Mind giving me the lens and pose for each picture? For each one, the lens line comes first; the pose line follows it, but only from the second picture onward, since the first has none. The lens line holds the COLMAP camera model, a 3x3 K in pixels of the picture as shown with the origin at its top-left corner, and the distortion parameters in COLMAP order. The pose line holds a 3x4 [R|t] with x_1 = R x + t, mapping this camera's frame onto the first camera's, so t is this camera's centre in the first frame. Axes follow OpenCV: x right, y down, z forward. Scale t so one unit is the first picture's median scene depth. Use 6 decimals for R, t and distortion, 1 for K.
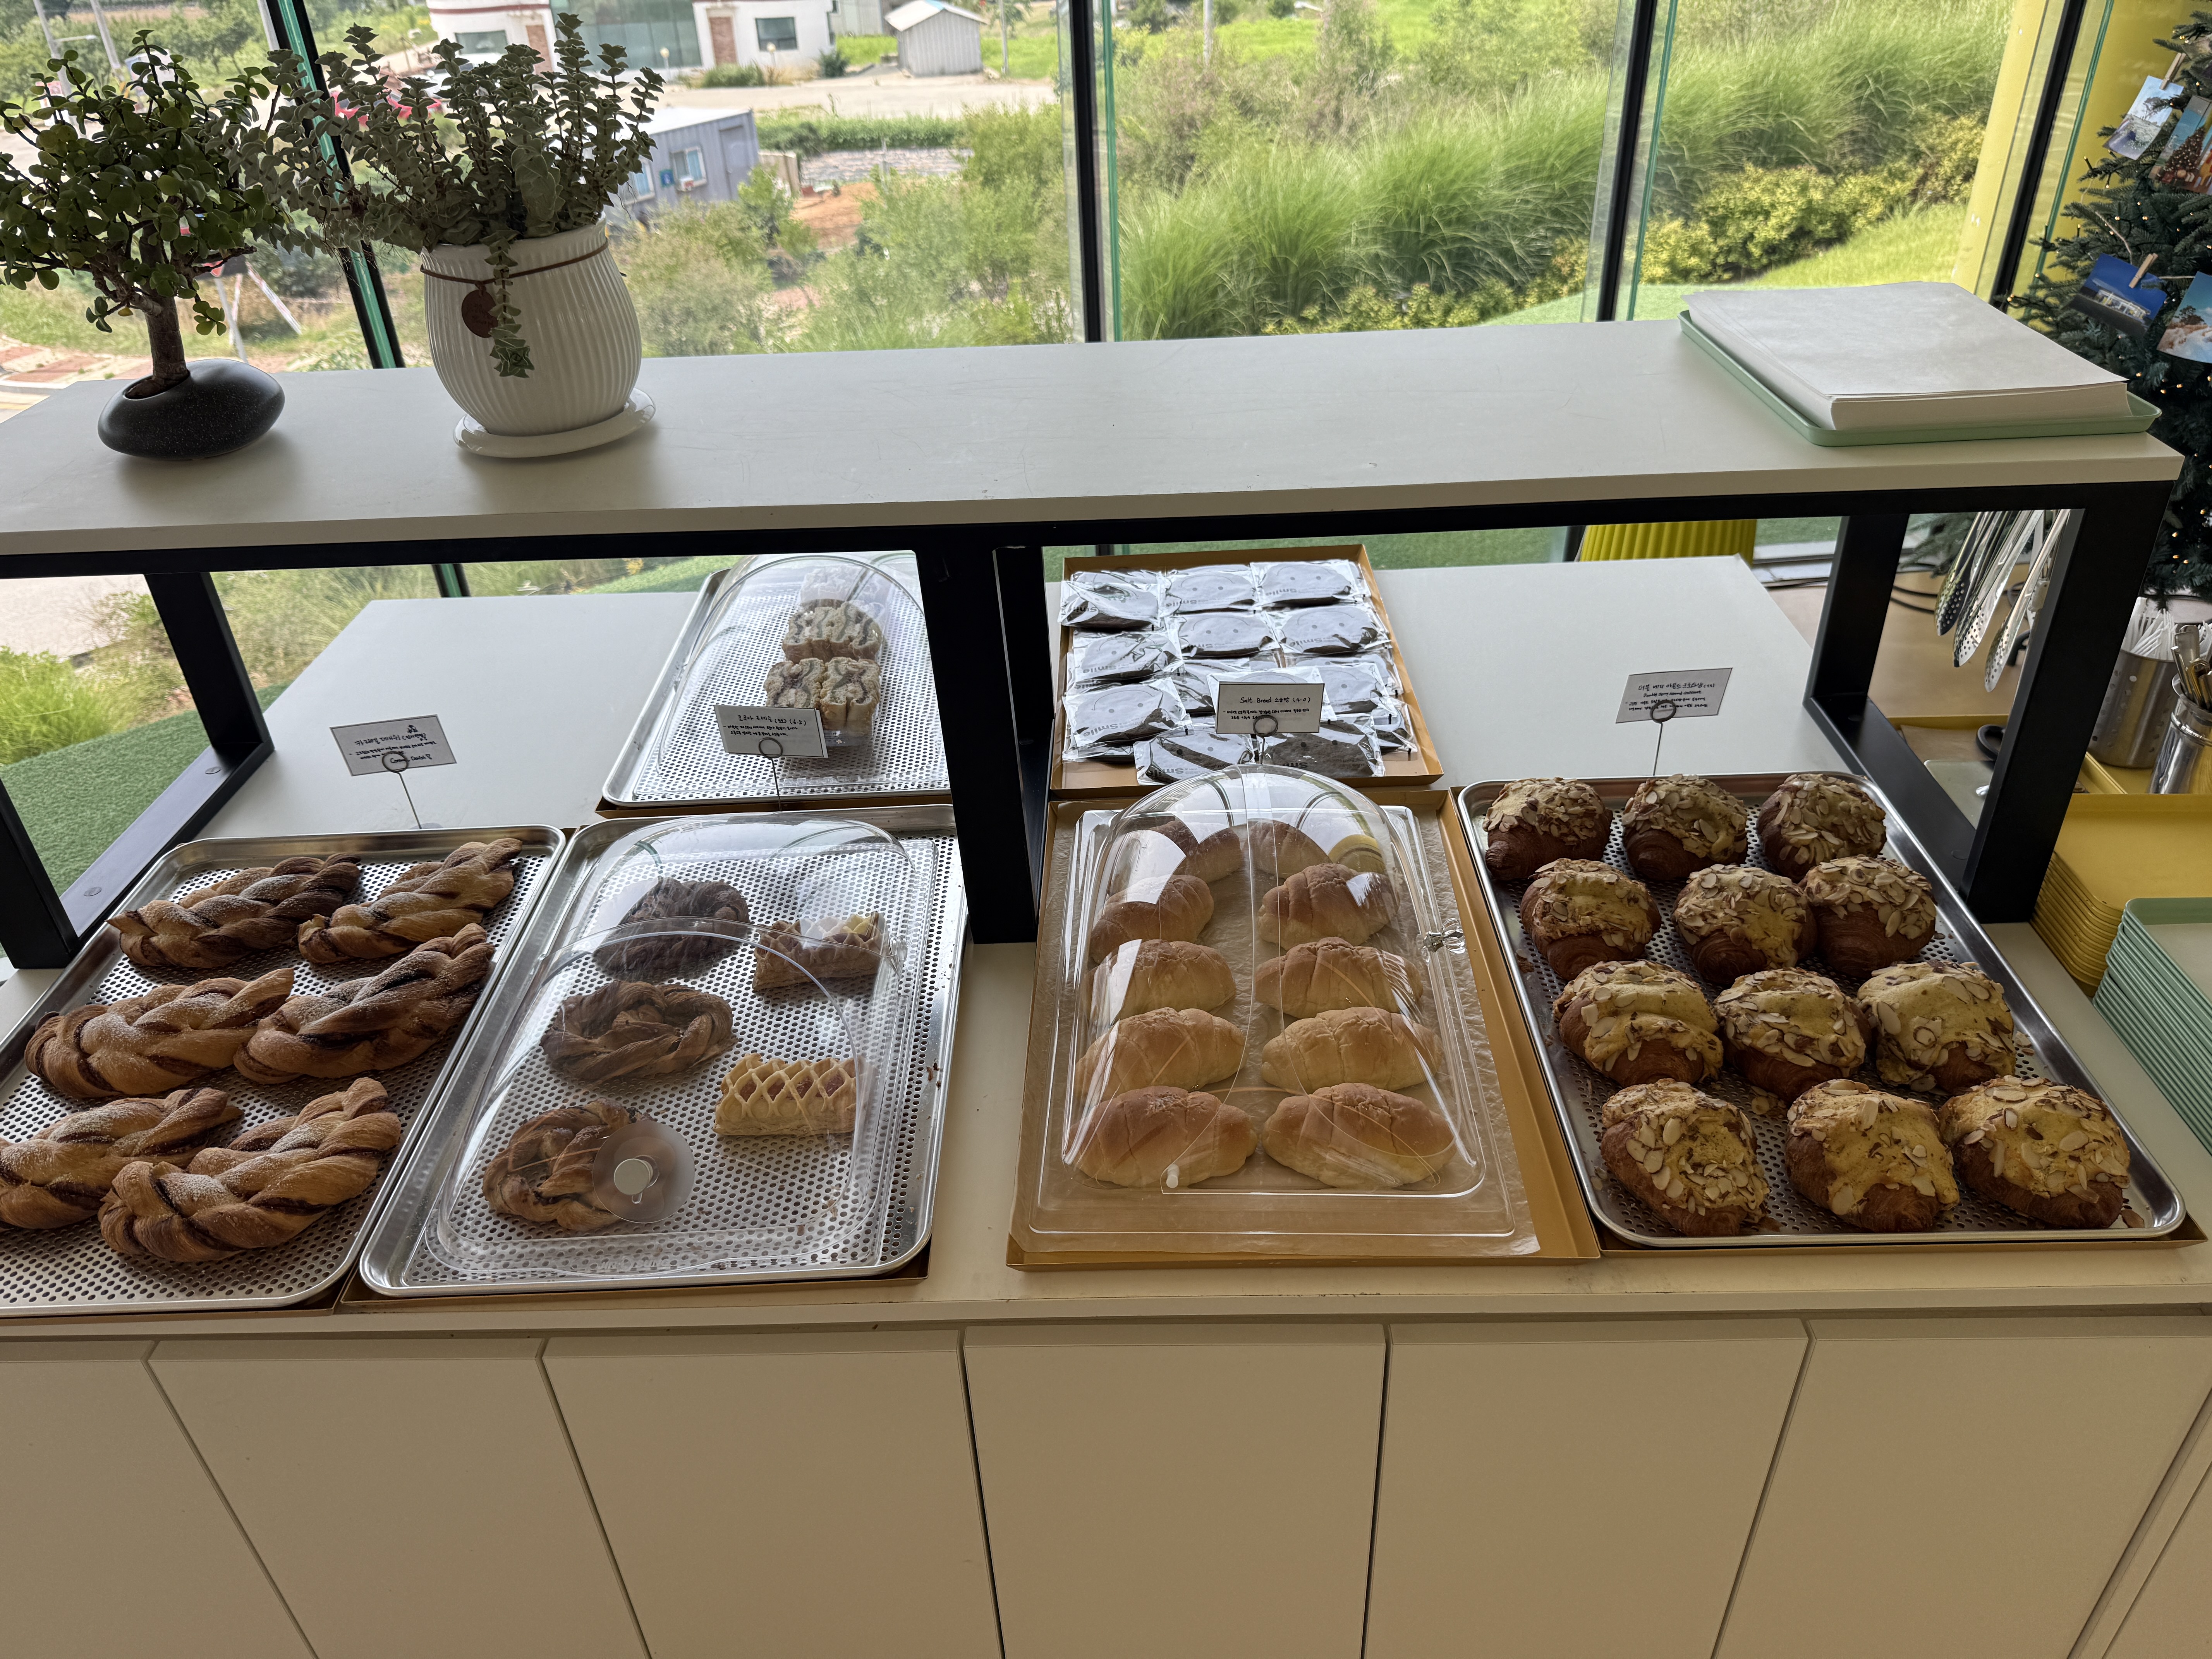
lens RADIAL K [[1582.3, 0, 1106.0], [0, 1582.3, 829.5], [0, 0, 1]] dist [0.064524, -0.100506]
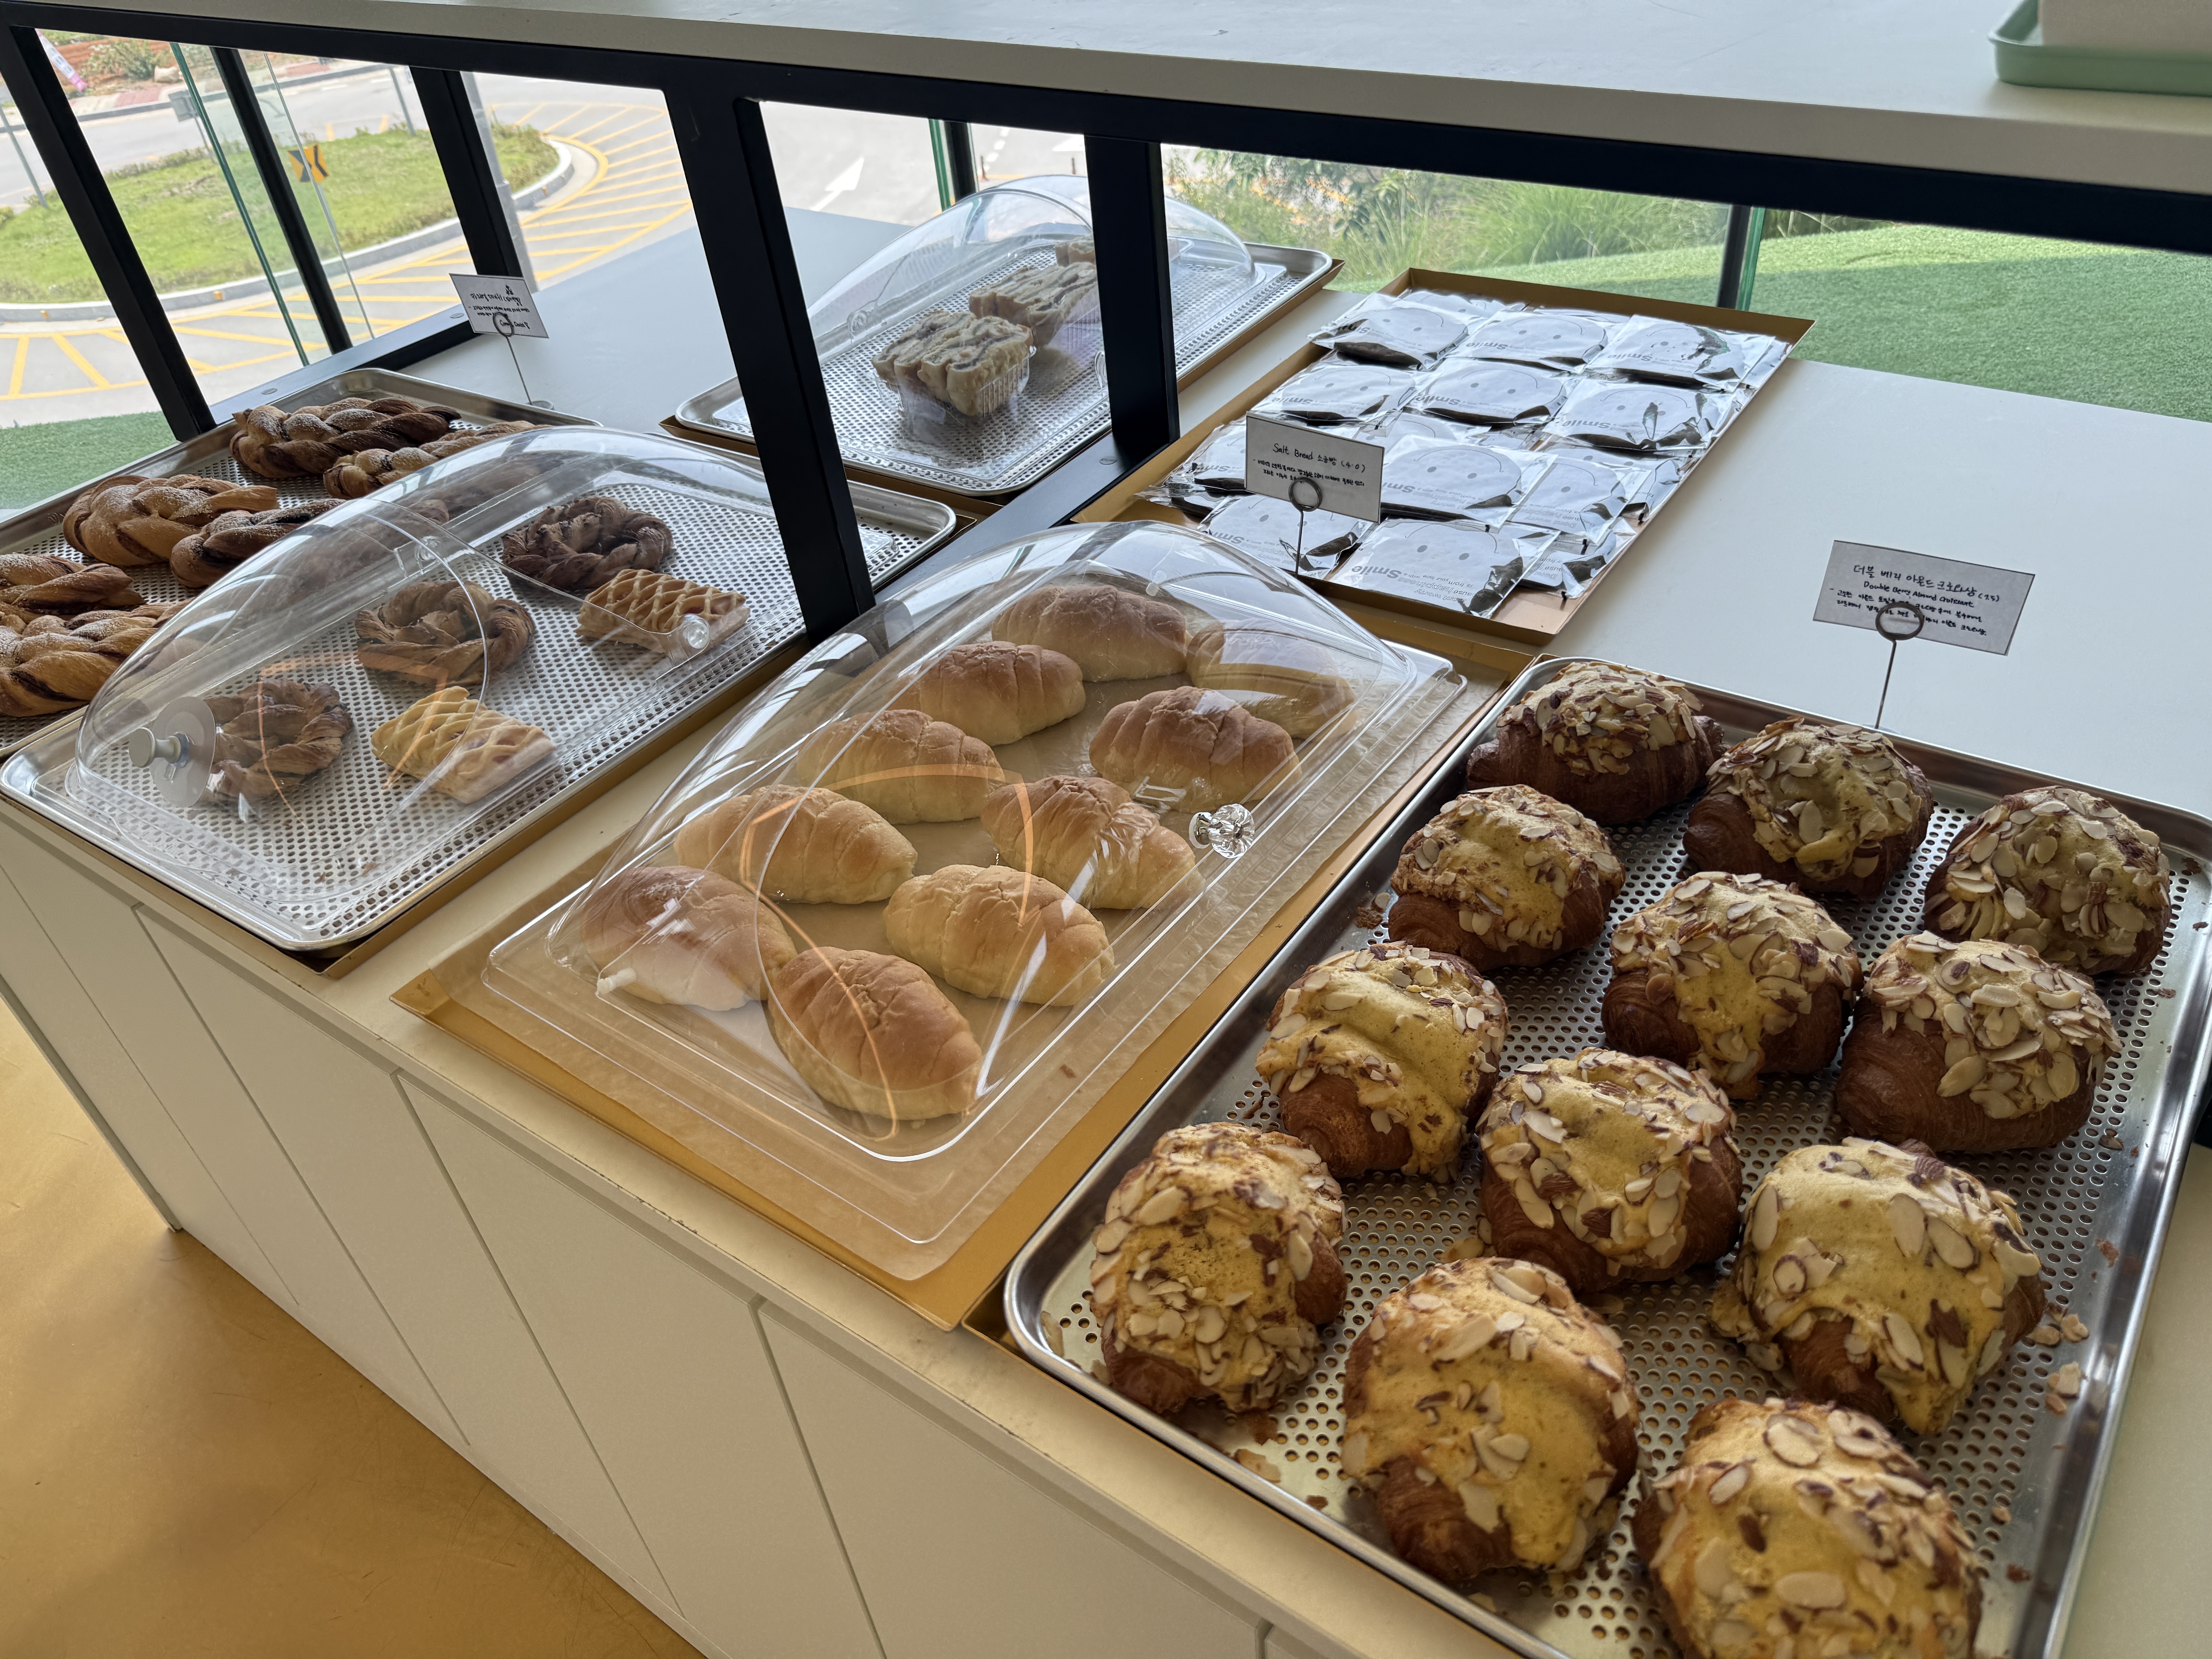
lens RADIAL K [[1582.3, 0, 1106.0], [0, 1582.3, 829.5], [0, 0, 1]] dist [0.064524, -0.100506]
pose [[0.821753, 0.326420, -0.467089, 0.447522], [-0.260249, 0.944181, 0.201972, -0.048539], [0.506944, -0.044412, 0.860834, 0.372748]]
